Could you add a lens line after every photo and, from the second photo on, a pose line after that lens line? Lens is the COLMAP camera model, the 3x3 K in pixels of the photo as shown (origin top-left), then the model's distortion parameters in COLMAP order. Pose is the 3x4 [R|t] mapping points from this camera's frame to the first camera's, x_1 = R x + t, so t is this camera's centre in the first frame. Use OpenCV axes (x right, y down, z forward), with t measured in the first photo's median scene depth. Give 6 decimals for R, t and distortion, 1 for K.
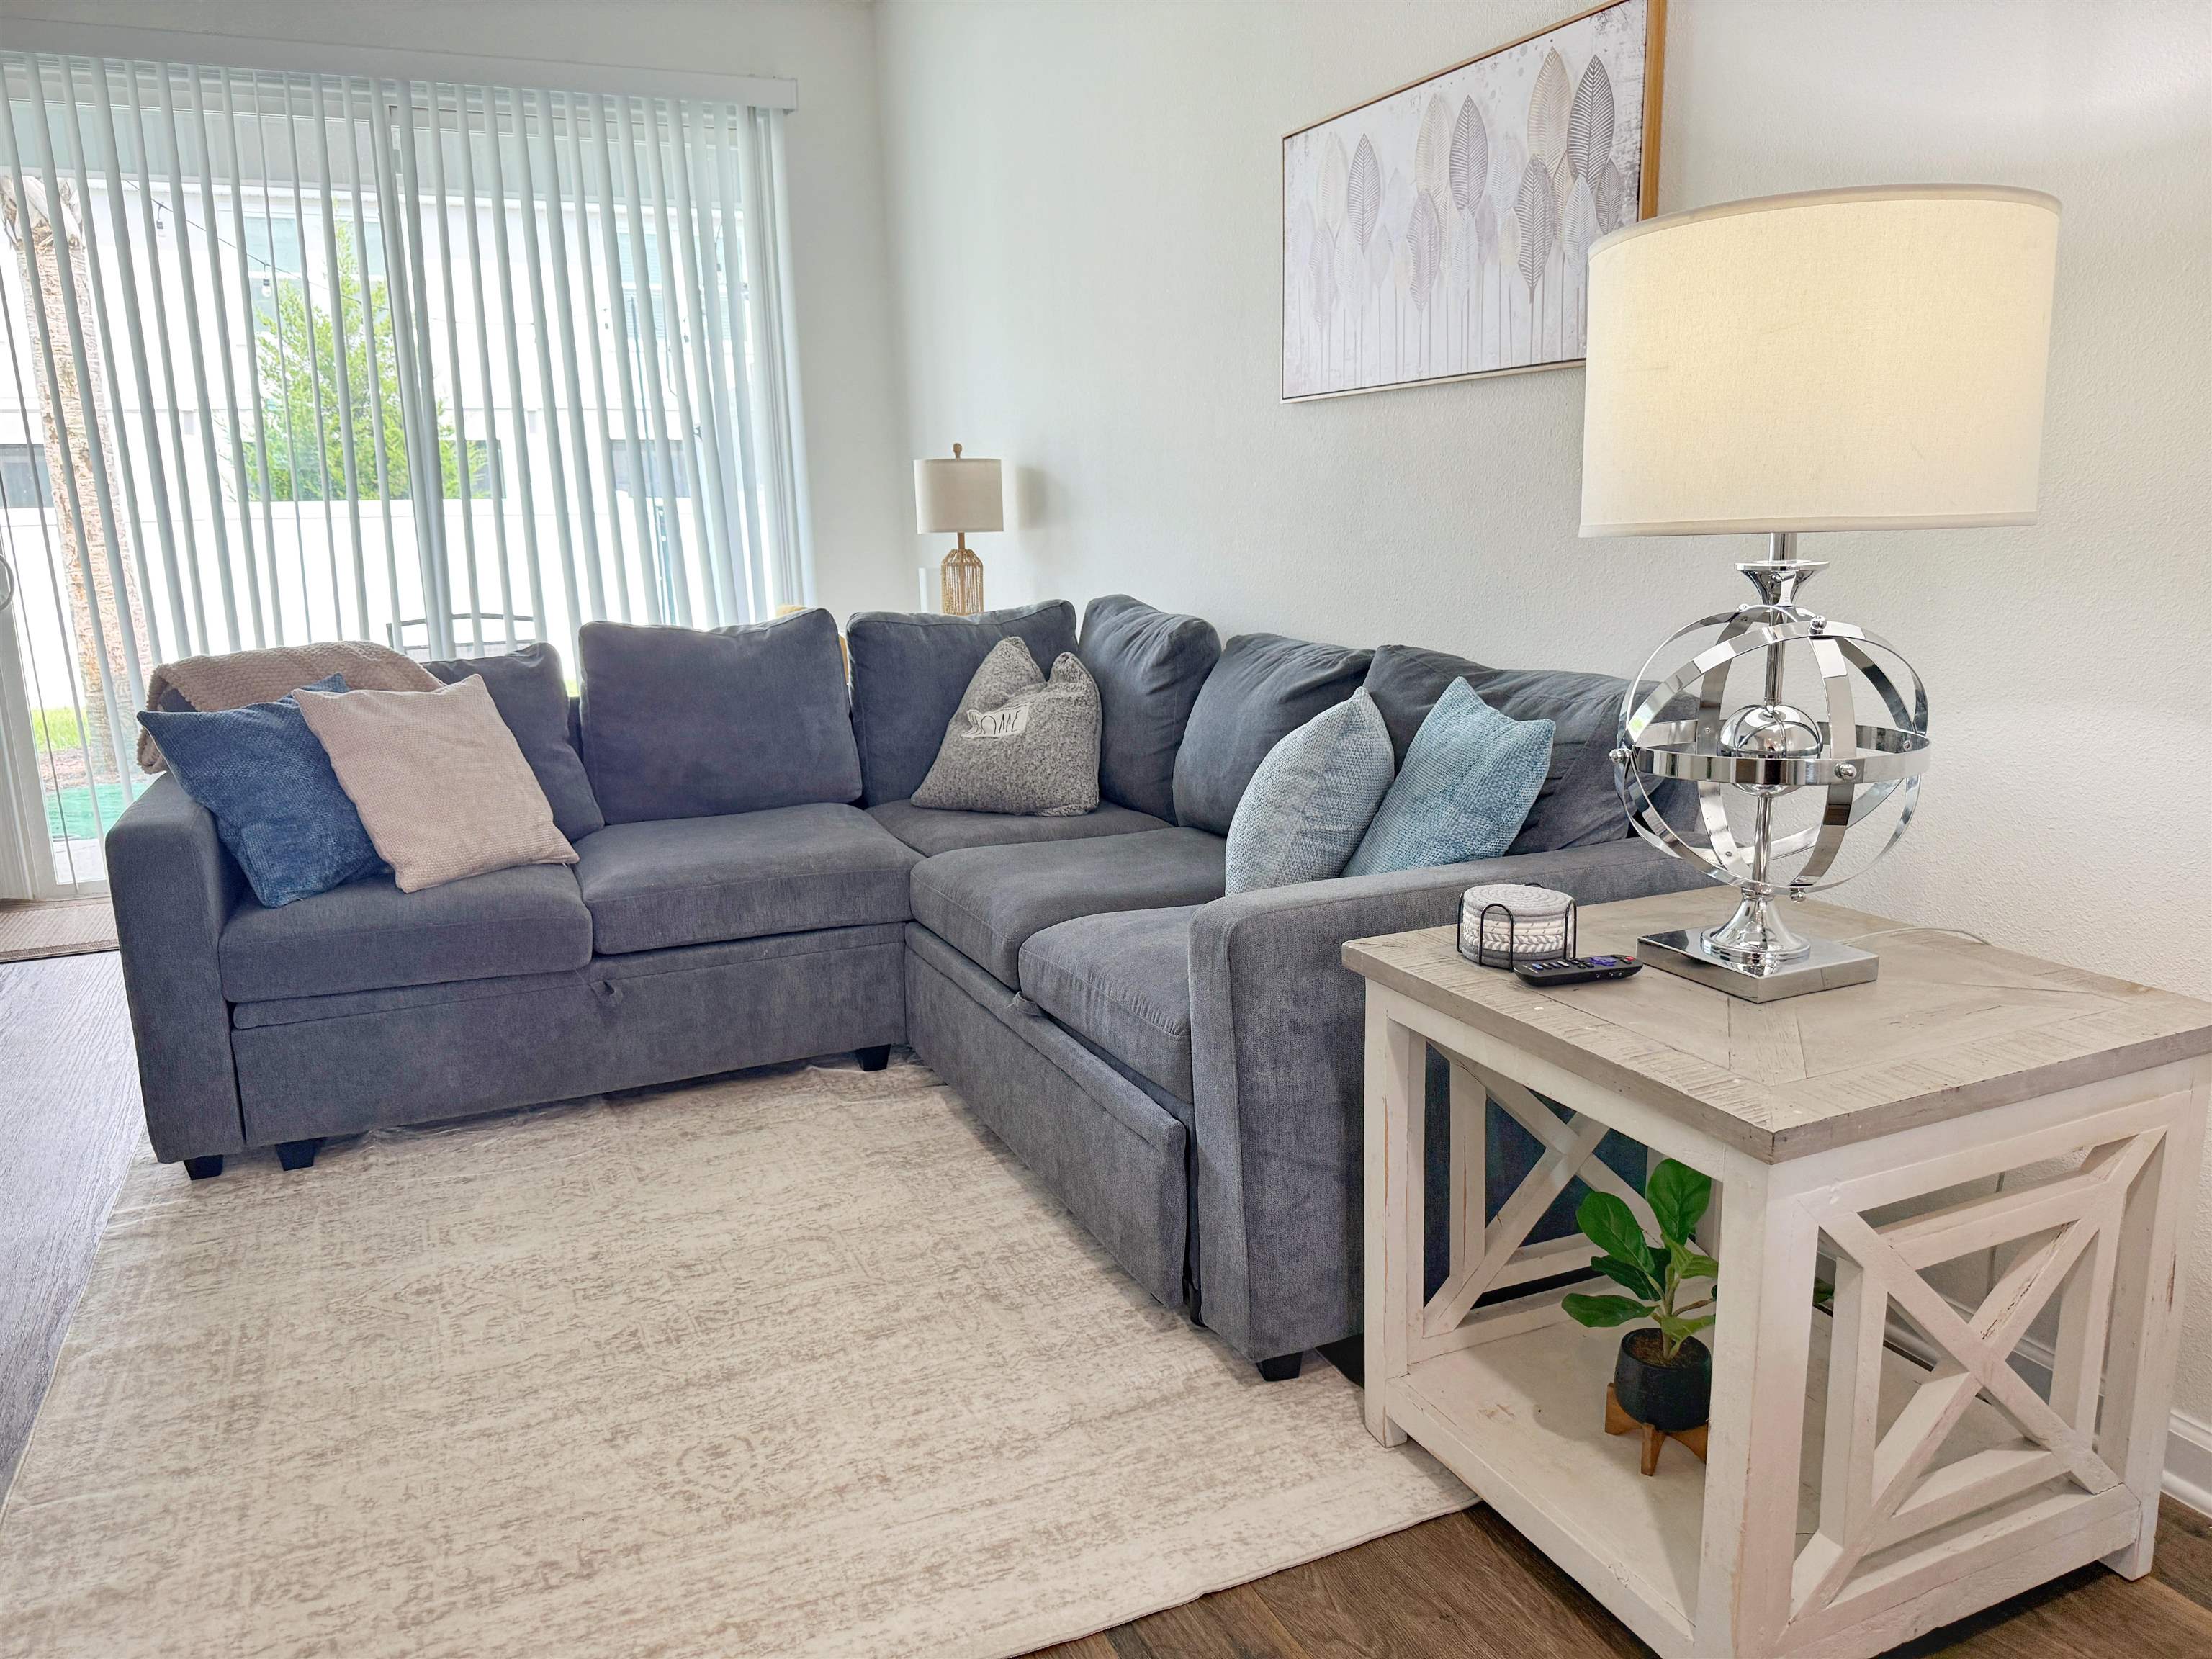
lens RADIAL K [[1564.2, 0, 1107.5], [0, 1564.2, 842.8], [0, 0, 1]] dist [0.053079, -0.072873]
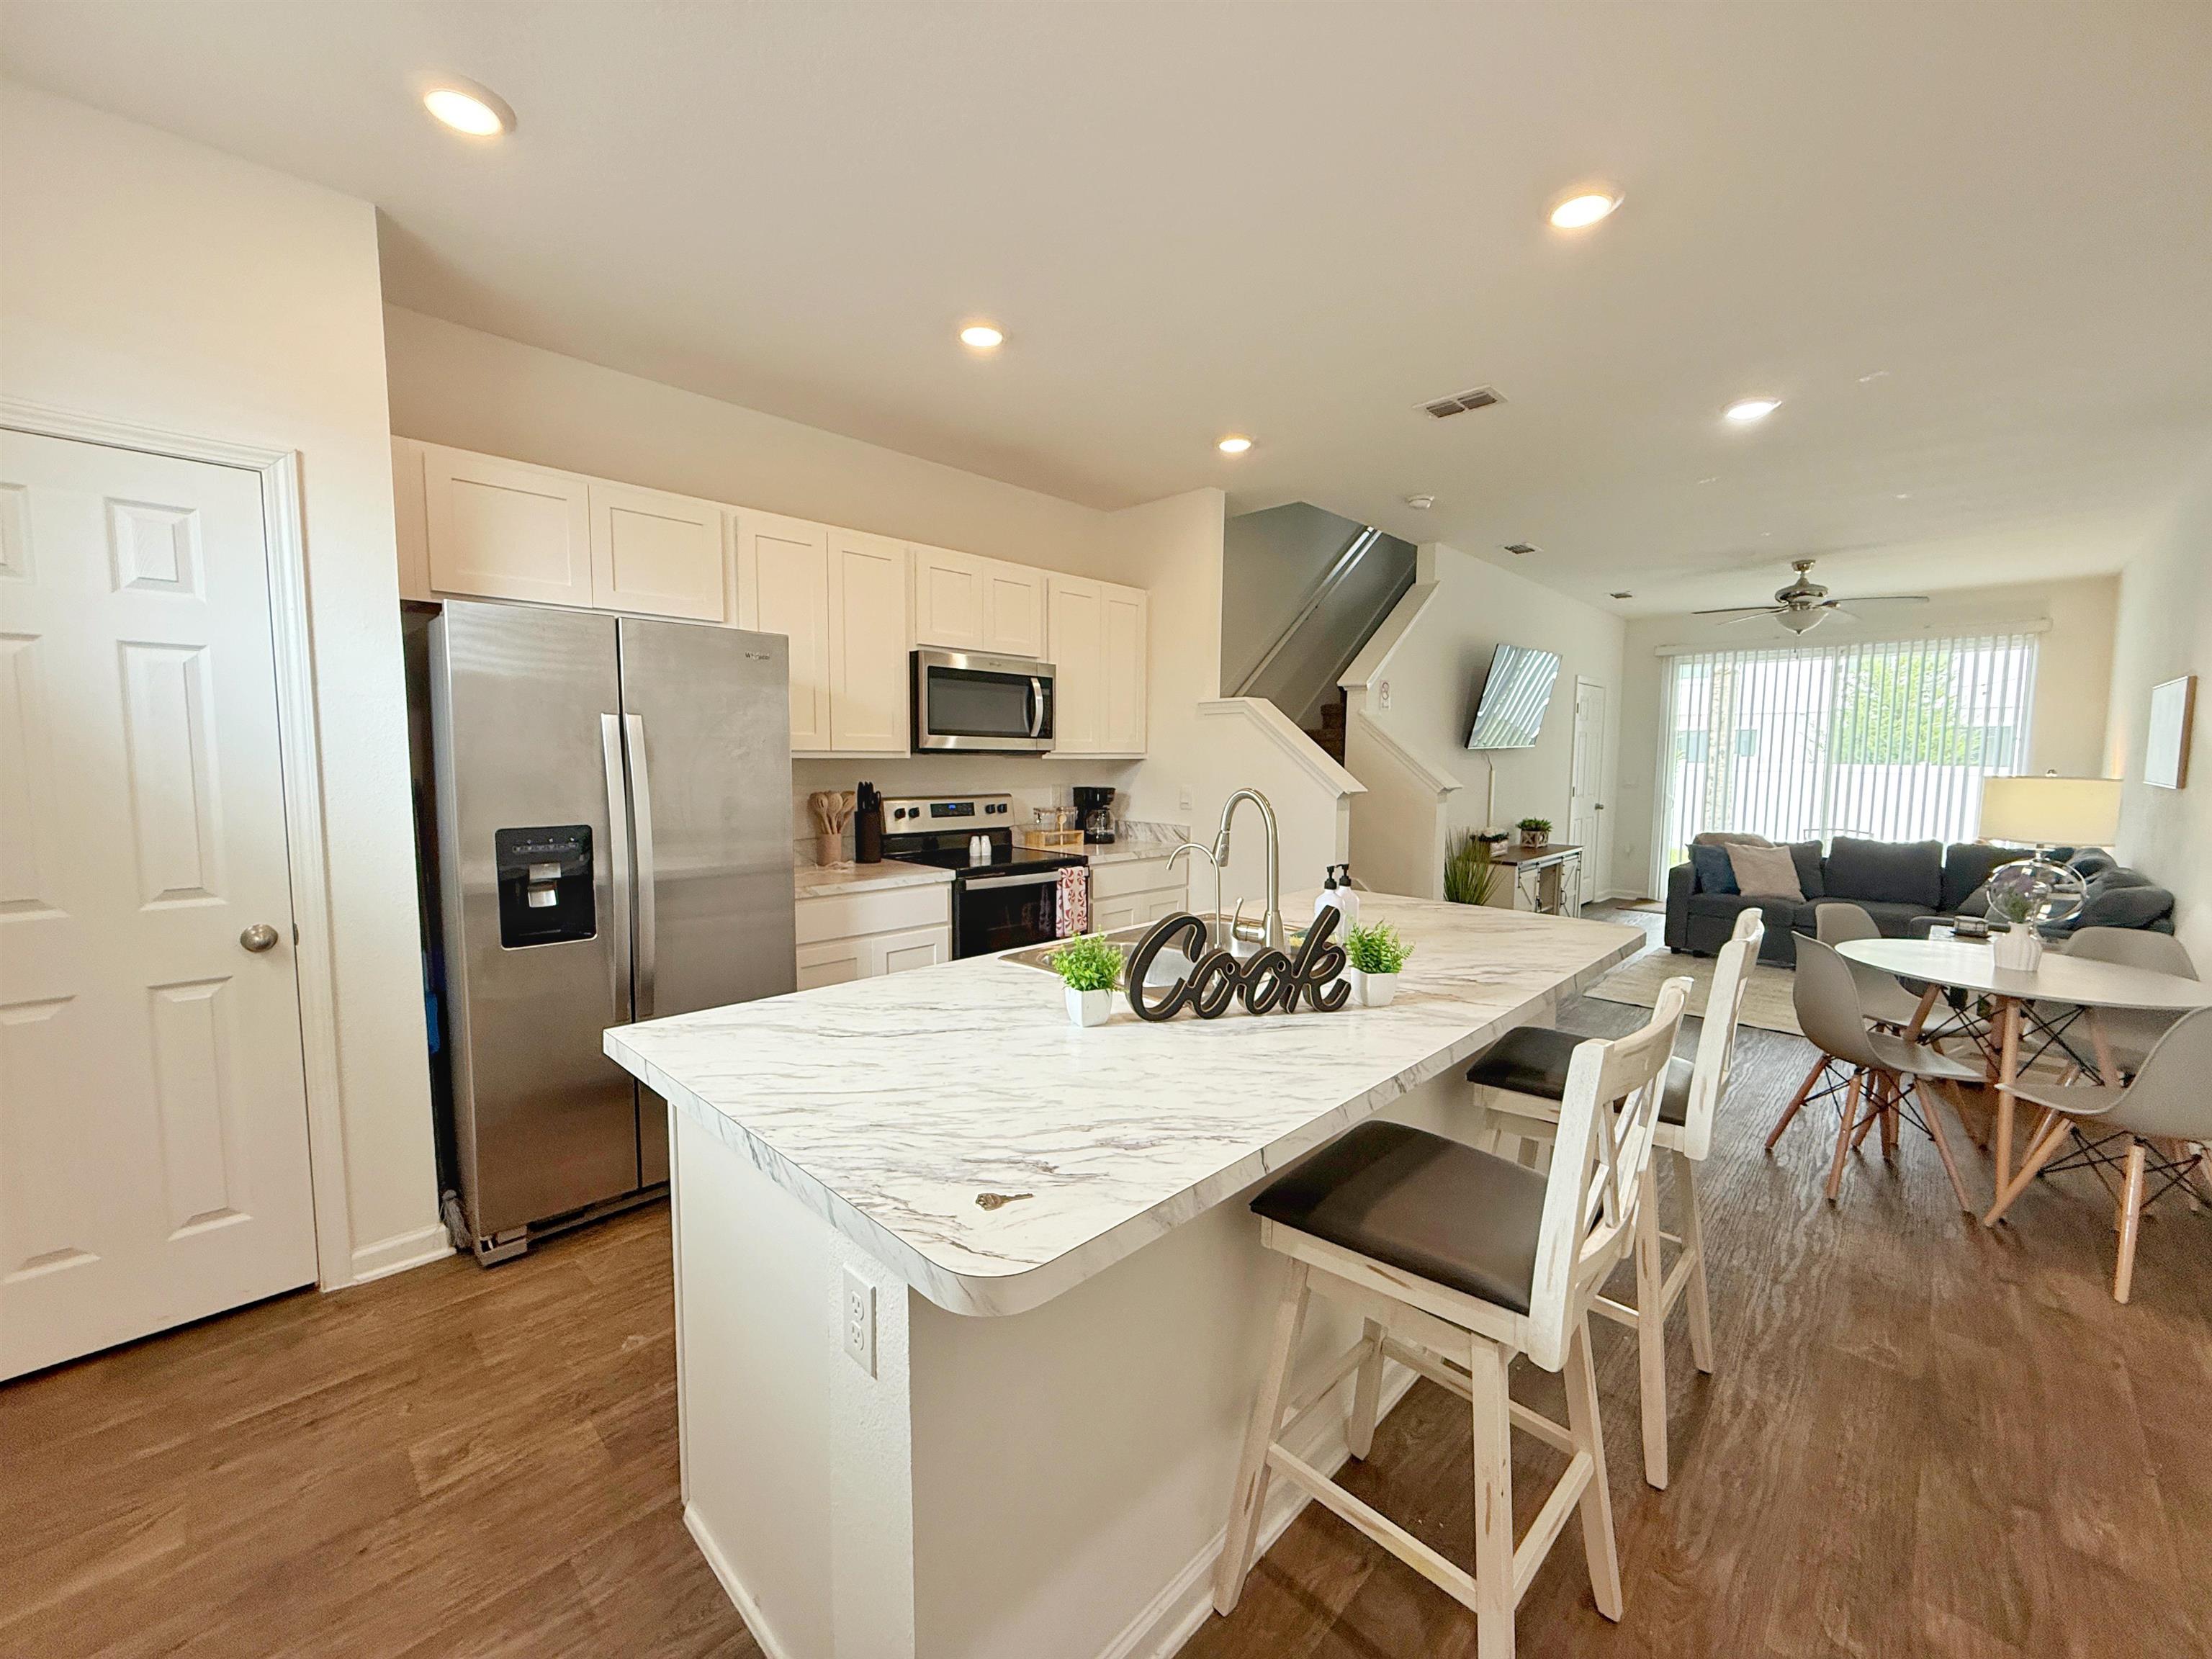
lens RADIAL K [[882.0, 0, 1095.0], [0, 882.0, 828.8], [0, 0, 1]] dist [-0.005041, 0.002156]
pose [[0.356751, 0.107058, -0.928045, 0.944896], [-0.214387, 0.976282, 0.030210, 0.138144], [0.909267, 0.188183, 0.371241, -1.242313]]
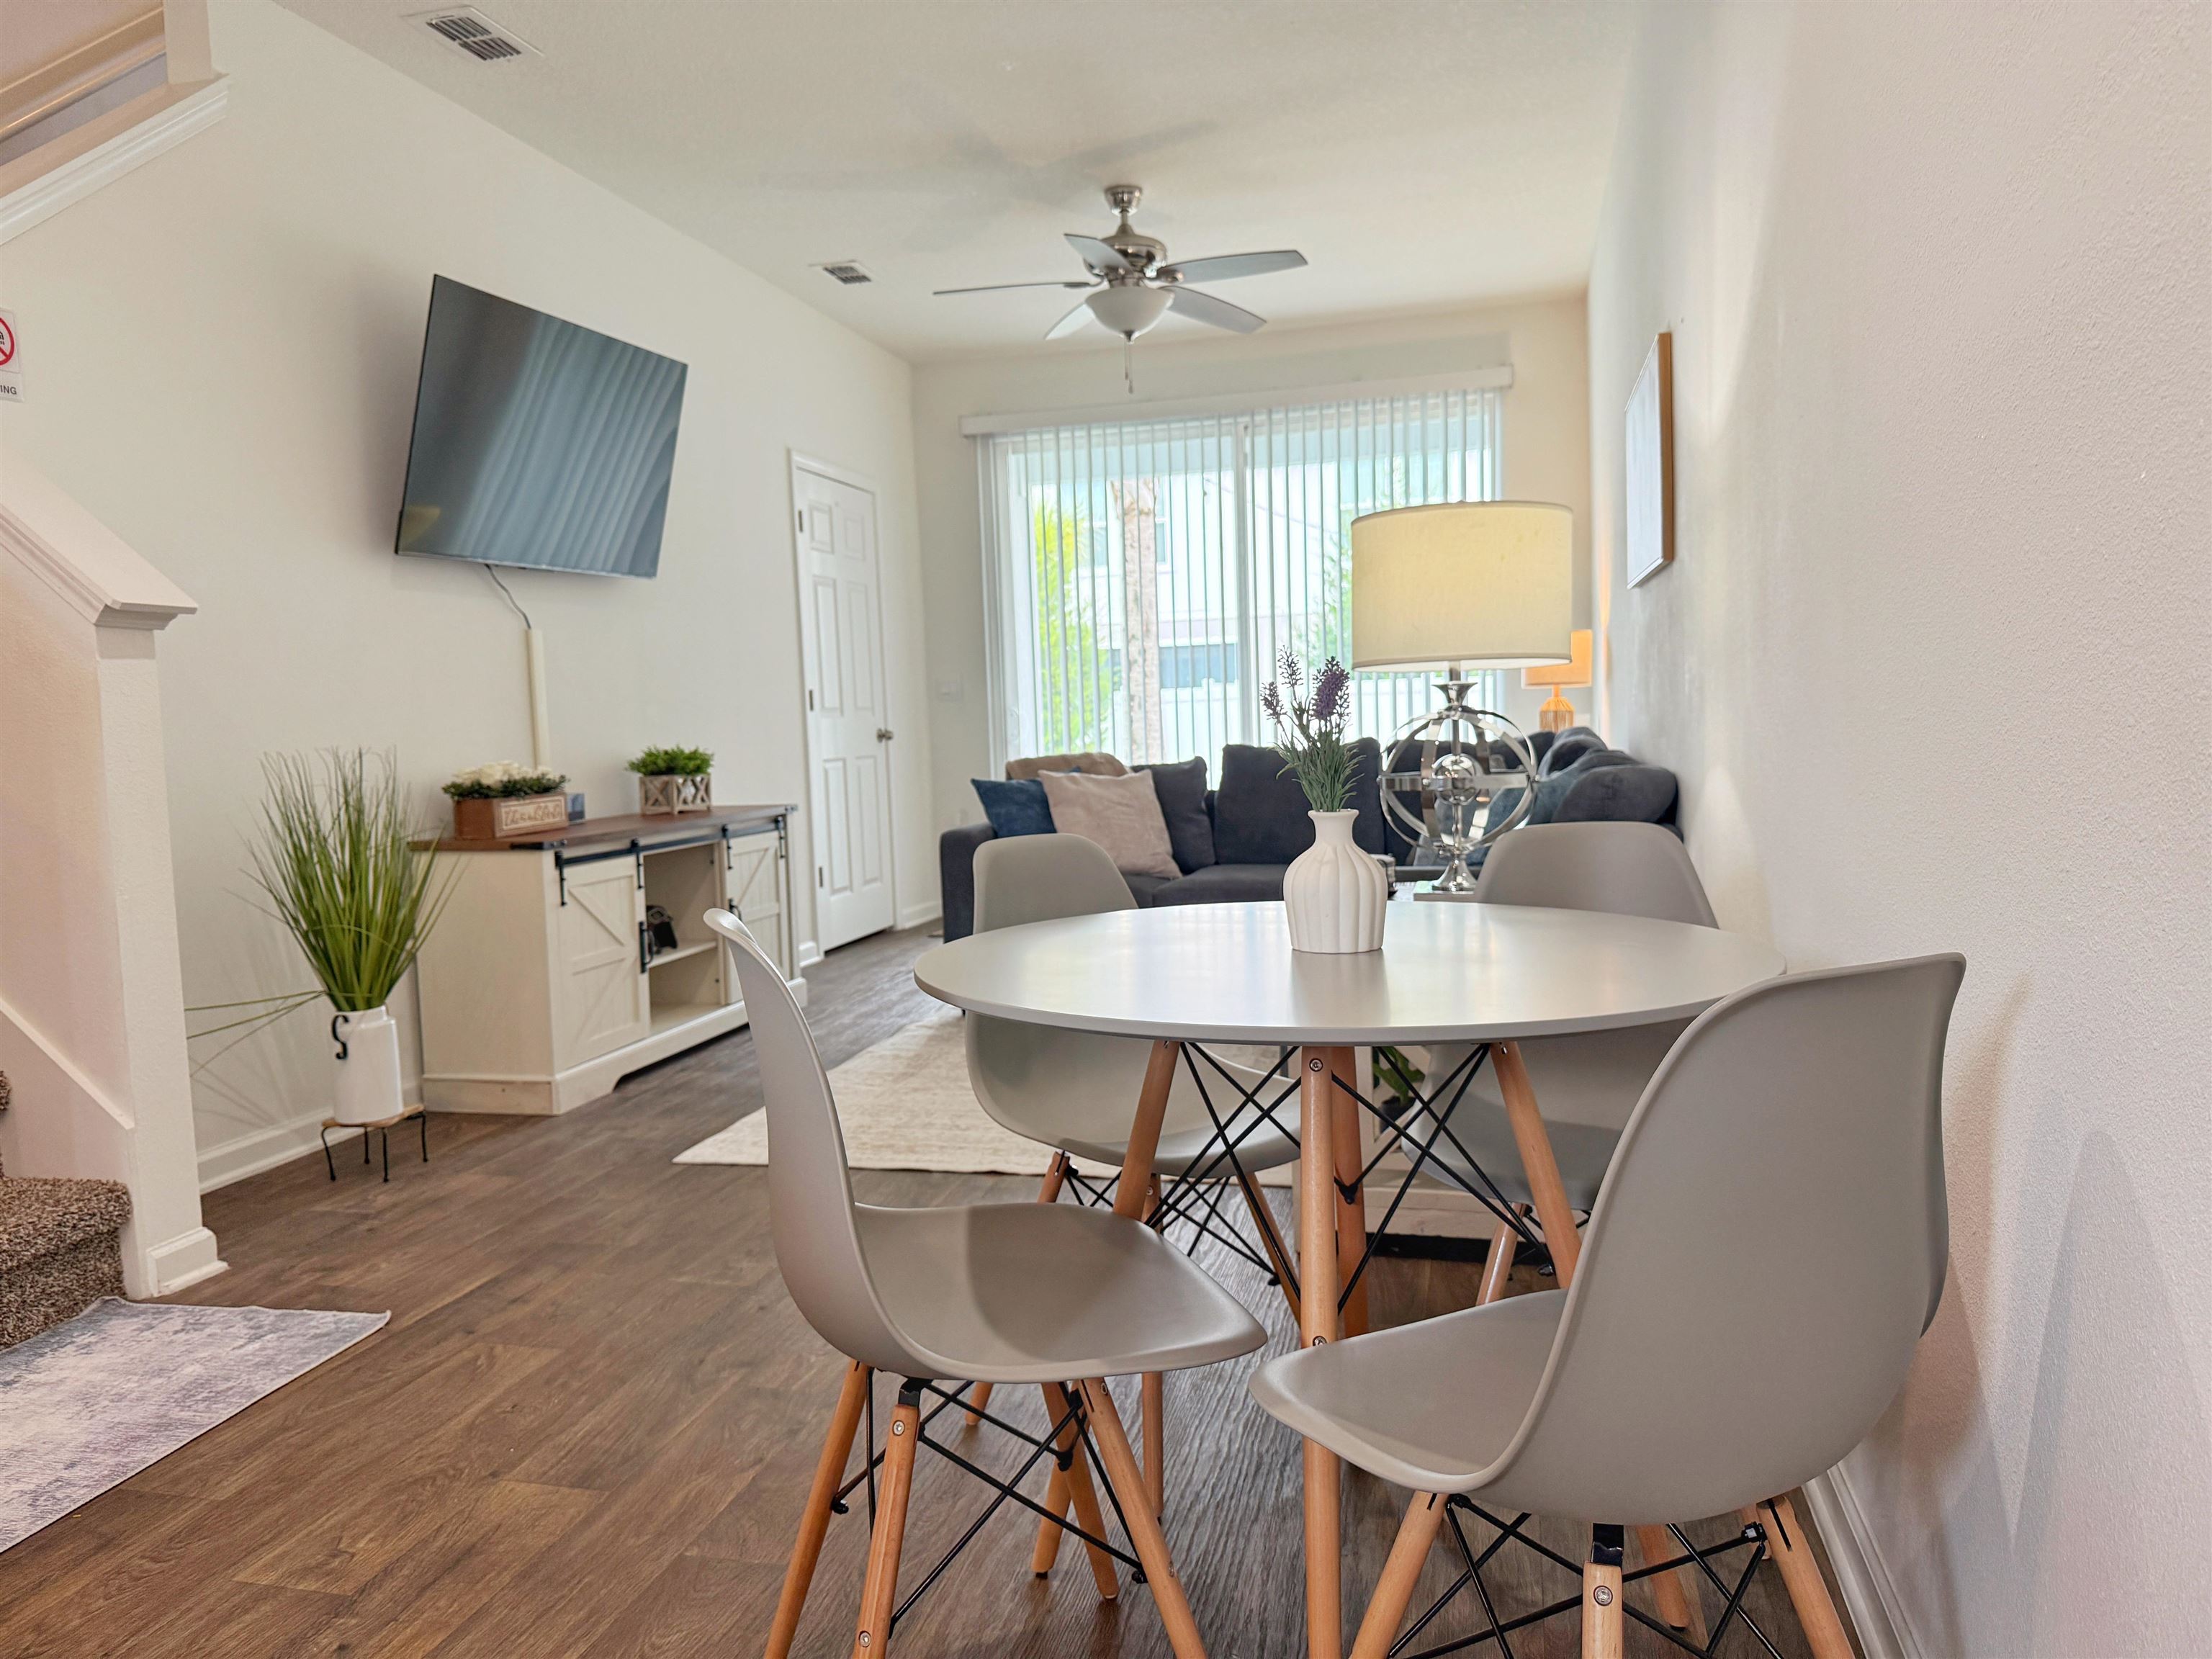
lens RADIAL K [[1564.2, 0, 1111.2], [0, 1564.2, 832.1], [0, 0, 1]] dist [0.053079, -0.072873]
pose [[0.781466, 0.042525, -0.622497, 0.704697], [-0.116663, 0.990039, -0.078822, 0.111377], [0.612945, 0.134219, 0.778642, -0.395462]]
